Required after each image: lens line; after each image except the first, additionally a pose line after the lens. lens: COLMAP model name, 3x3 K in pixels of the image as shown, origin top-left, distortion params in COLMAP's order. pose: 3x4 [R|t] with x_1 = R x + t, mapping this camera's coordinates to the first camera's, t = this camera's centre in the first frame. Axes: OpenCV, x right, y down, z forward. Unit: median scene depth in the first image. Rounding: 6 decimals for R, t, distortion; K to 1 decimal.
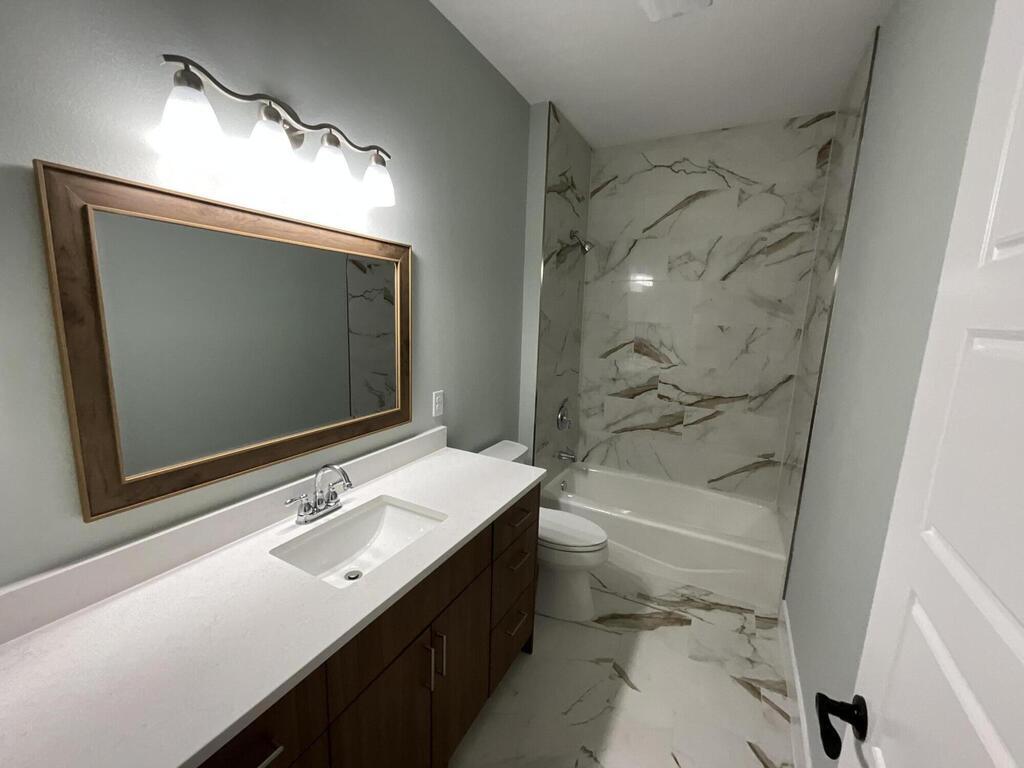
lens RADIAL K [[415.4, 0, 513.3], [0, 415.4, 384.8], [0, 0, 1]] dist [-0.001905, -0.000134]
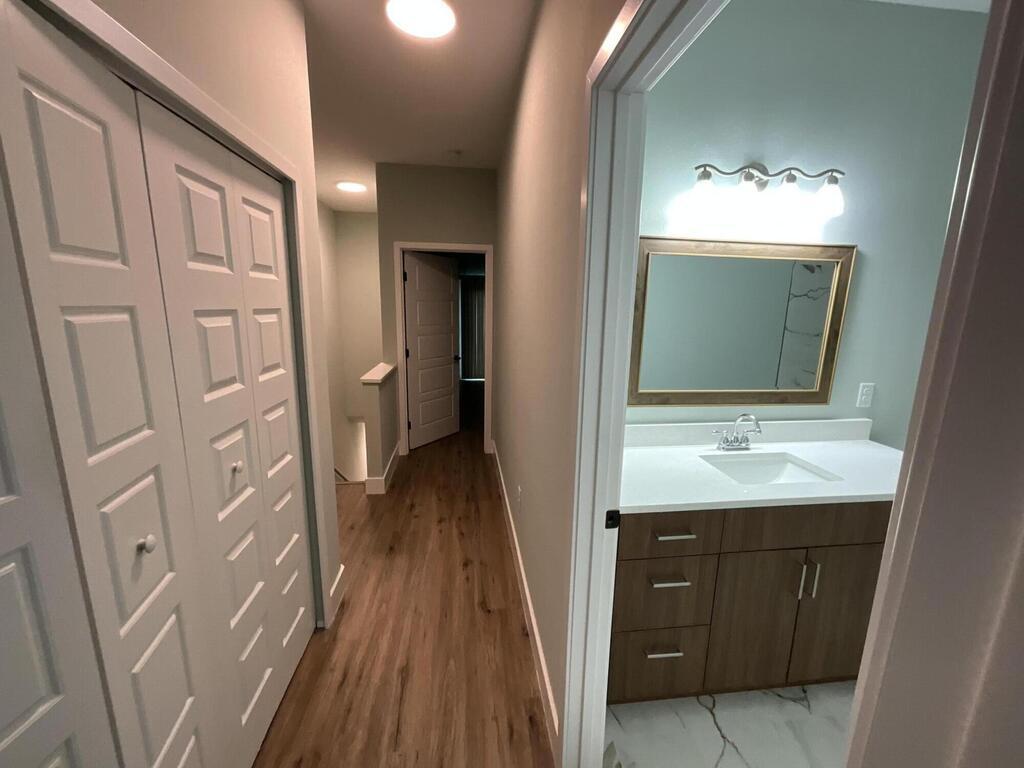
lens RADIAL K [[415.4, 0, 513.3], [0, 415.4, 384.8], [0, 0, 1]] dist [-0.001905, -0.000134]
pose [[0.572668, 0.131139, -0.809230, 0.210786], [-0.140481, 0.988219, 0.060730, 0.113539], [0.807661, 0.078903, 0.584344, -0.431803]]
